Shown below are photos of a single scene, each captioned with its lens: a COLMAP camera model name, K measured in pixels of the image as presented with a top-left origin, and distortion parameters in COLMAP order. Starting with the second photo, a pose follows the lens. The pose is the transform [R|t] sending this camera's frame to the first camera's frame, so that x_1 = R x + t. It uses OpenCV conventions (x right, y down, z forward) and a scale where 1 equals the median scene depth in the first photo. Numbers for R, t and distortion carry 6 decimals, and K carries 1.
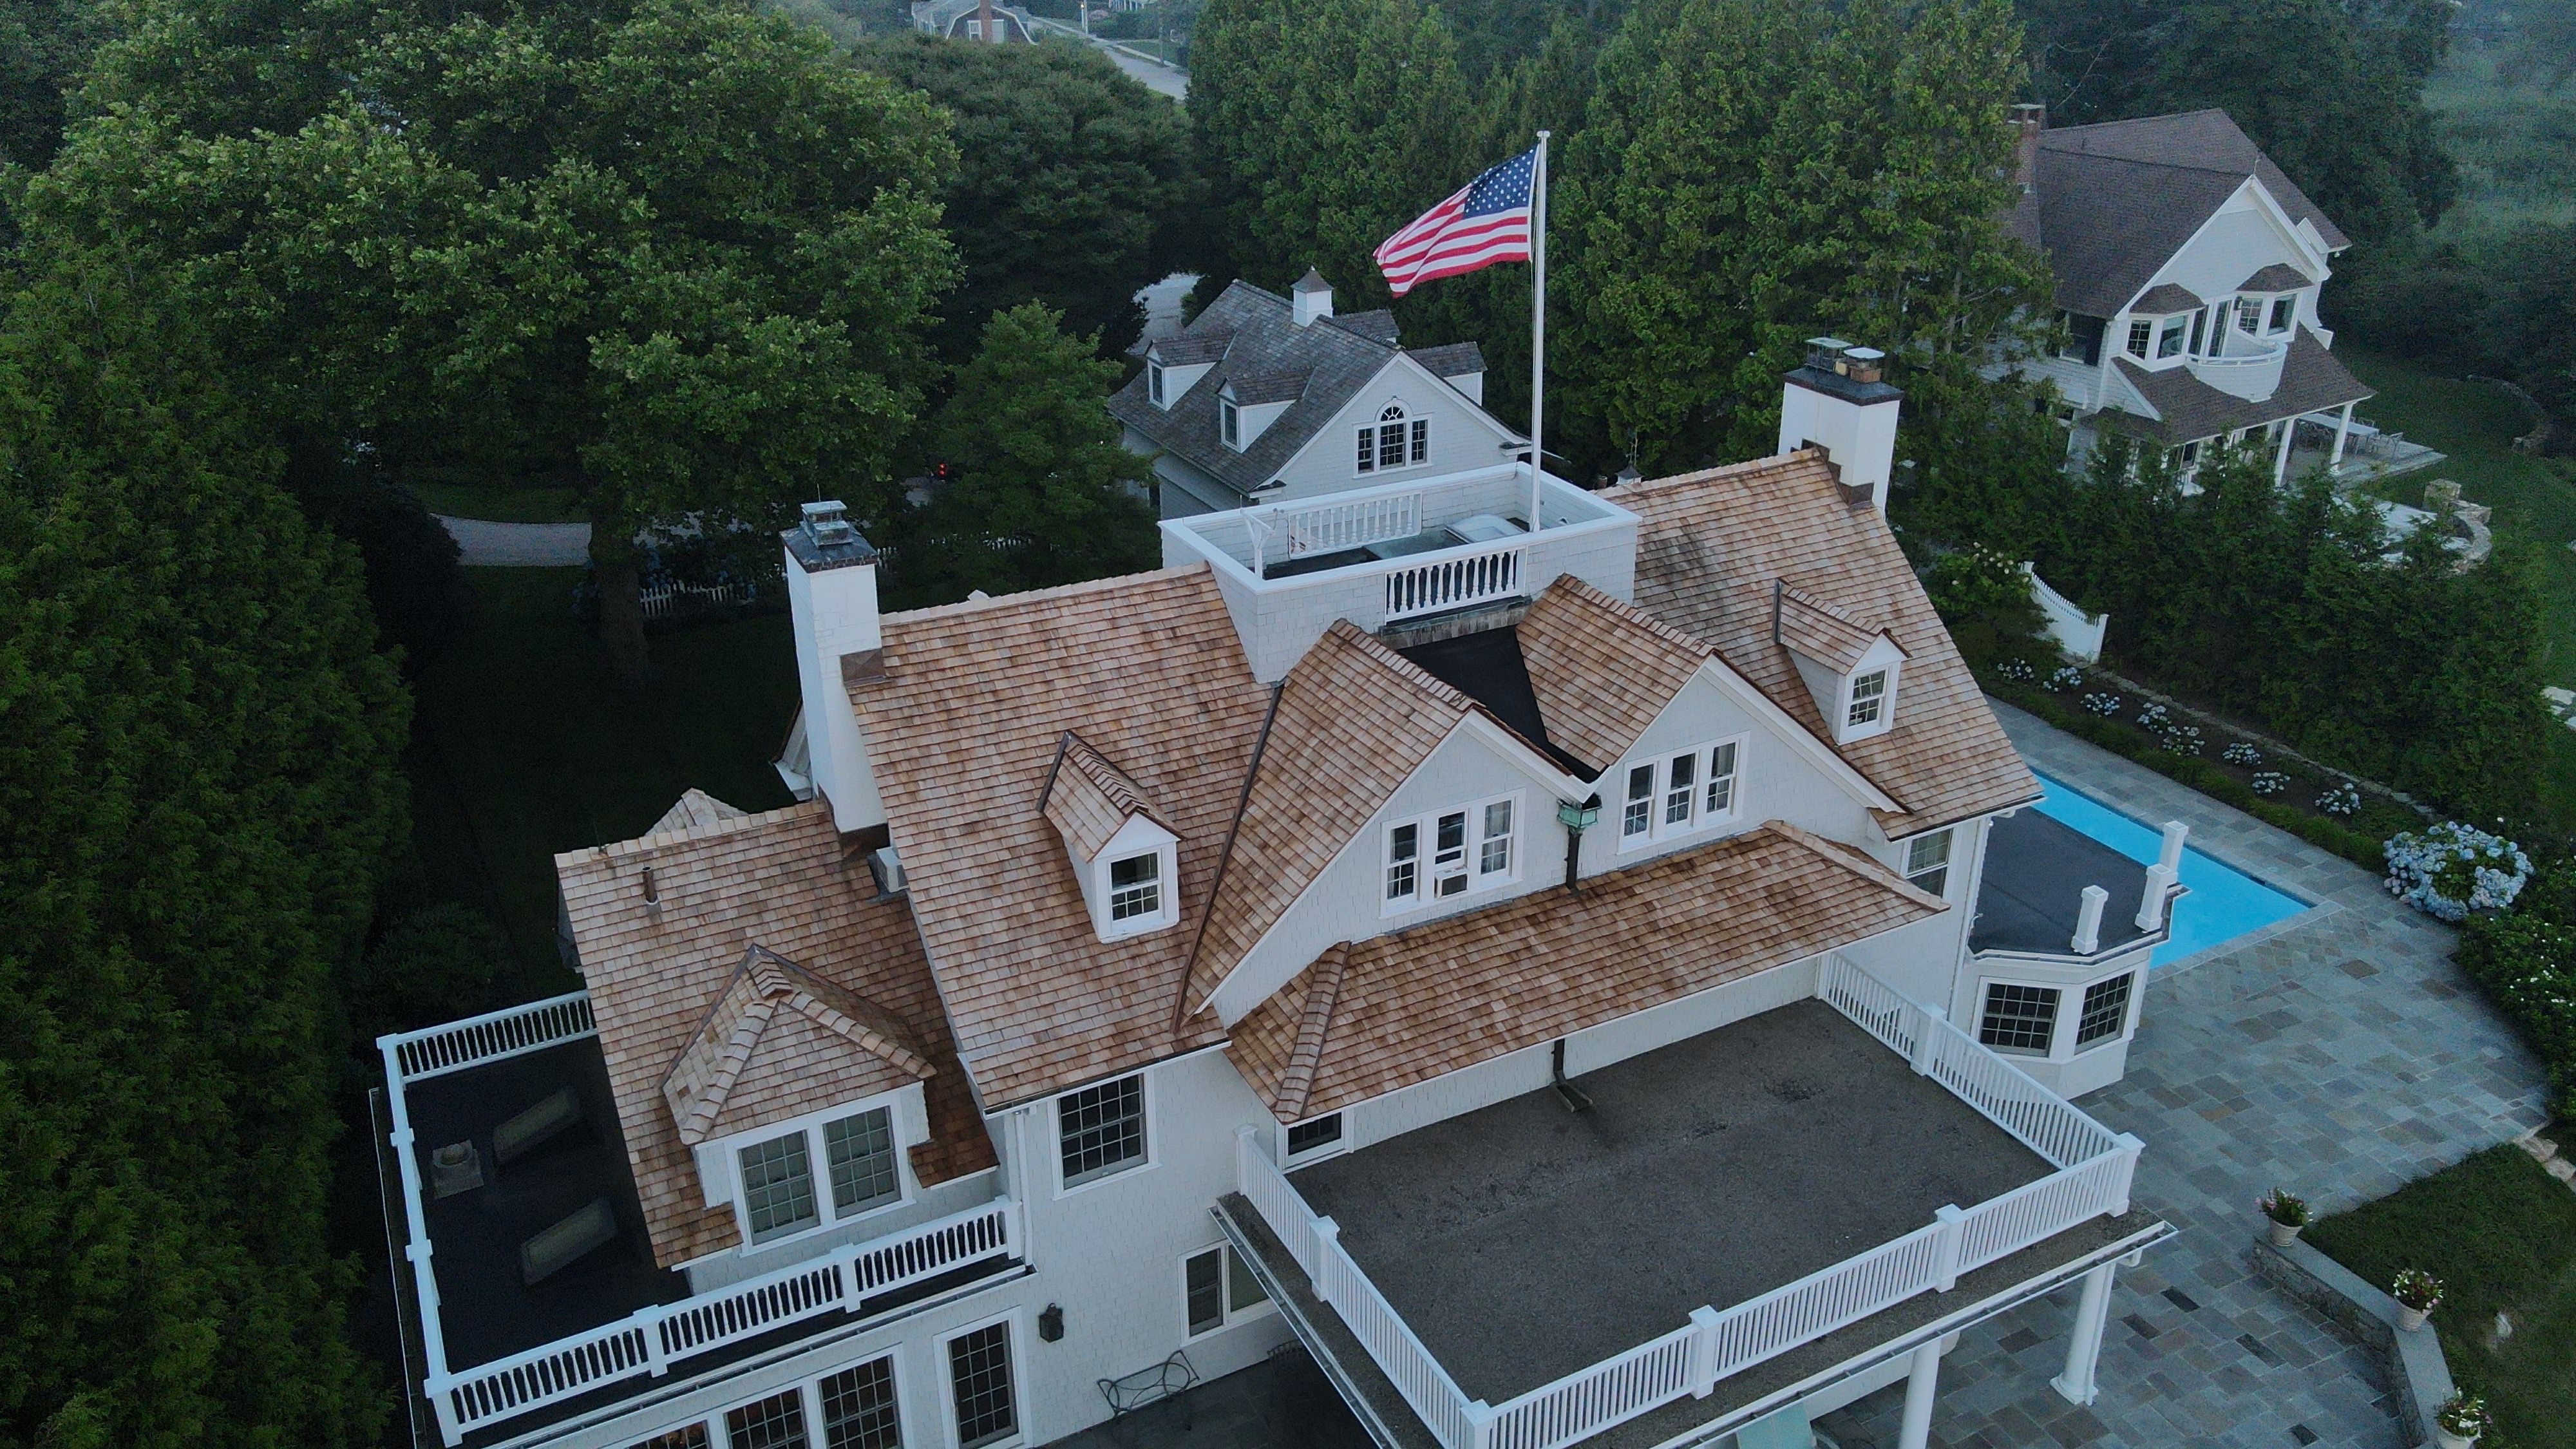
lens RADIAL K [[1882.3, 0, 1305.0], [0, 1882.3, 765.7], [0, 0, 1]] dist [0.011230, 0.025044]
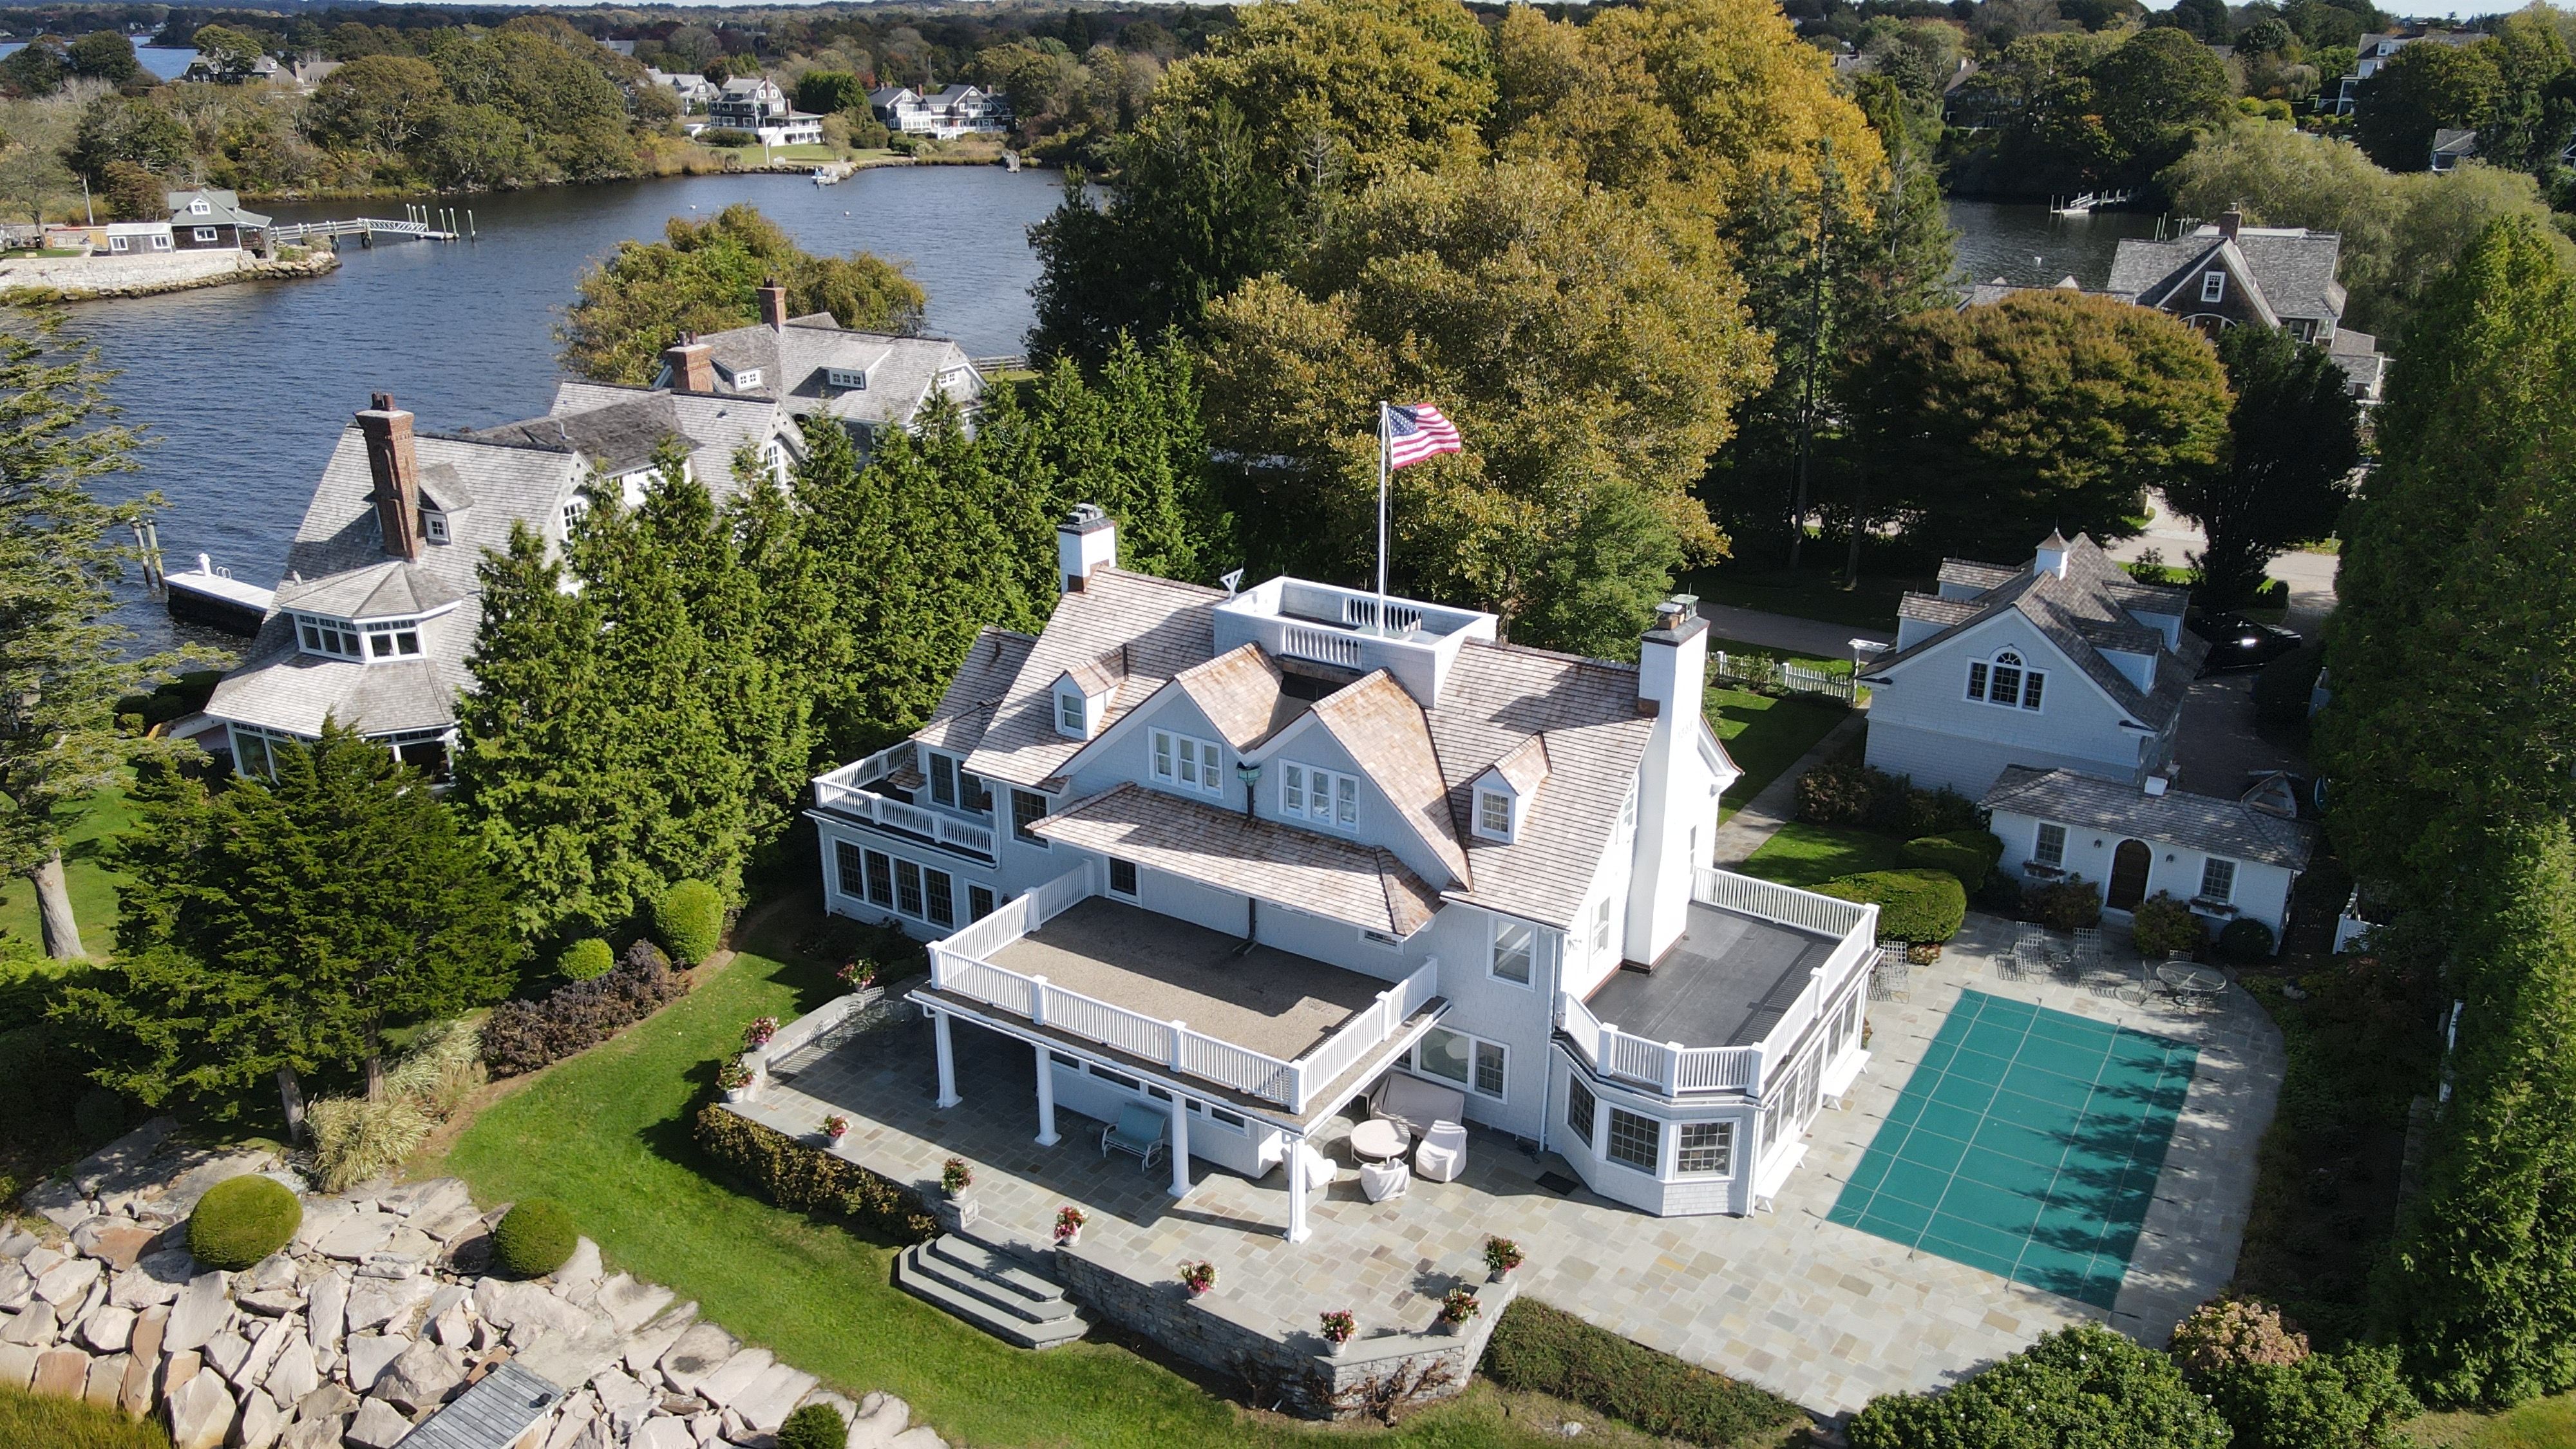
lens RADIAL K [[1882.3, 0, 1286.7], [0, 1882.3, 741.0], [0, 0, 1]] dist [0.011230, 0.025044]
pose [[0.495484, 0.318741, -0.808022, 1.486867], [-0.382897, 0.915130, 0.126198, -0.225092], [0.779670, 0.246861, 0.575478, 0.007490]]
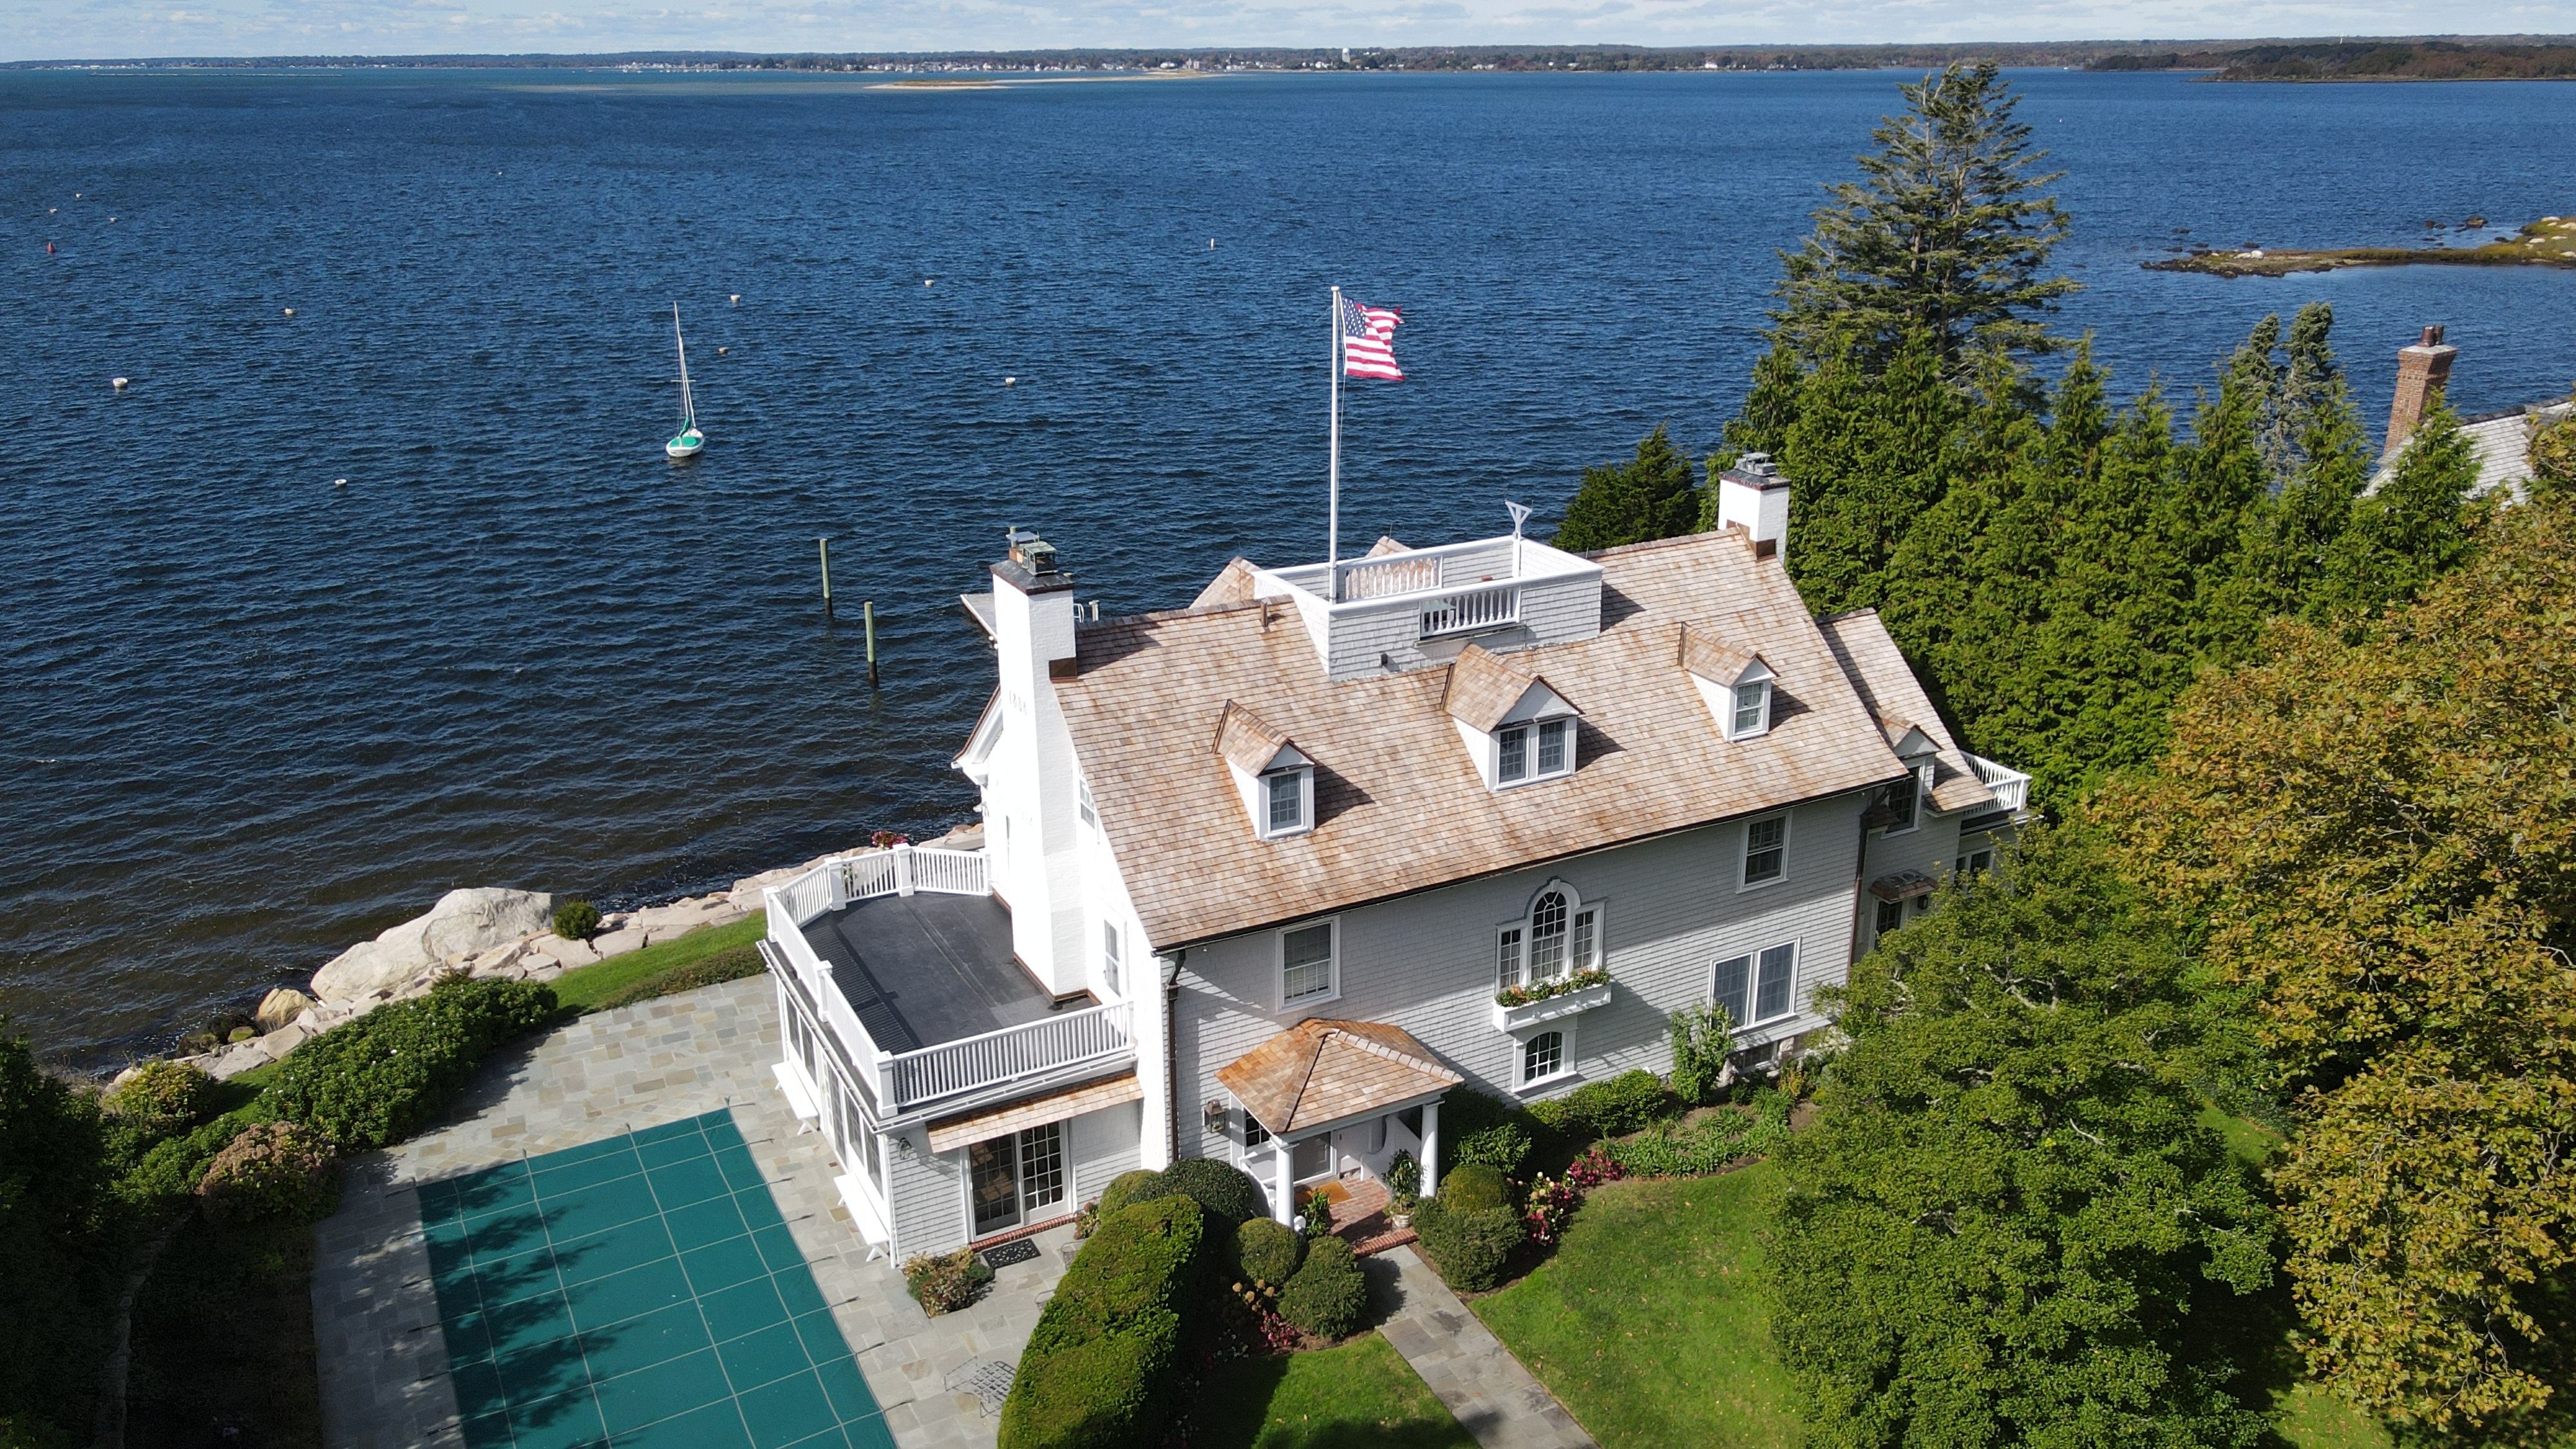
lens RADIAL K [[1882.3, 0, 1305.2], [0, 1882.3, 735.3], [0, 0, 1]] dist [0.011230, 0.025044]
pose [[-0.999795, 0.017795, -0.009628, 0.171700], [0.005710, 0.704688, 0.709495, -1.058304], [0.019410, 0.709294, -0.704645, 2.123535]]
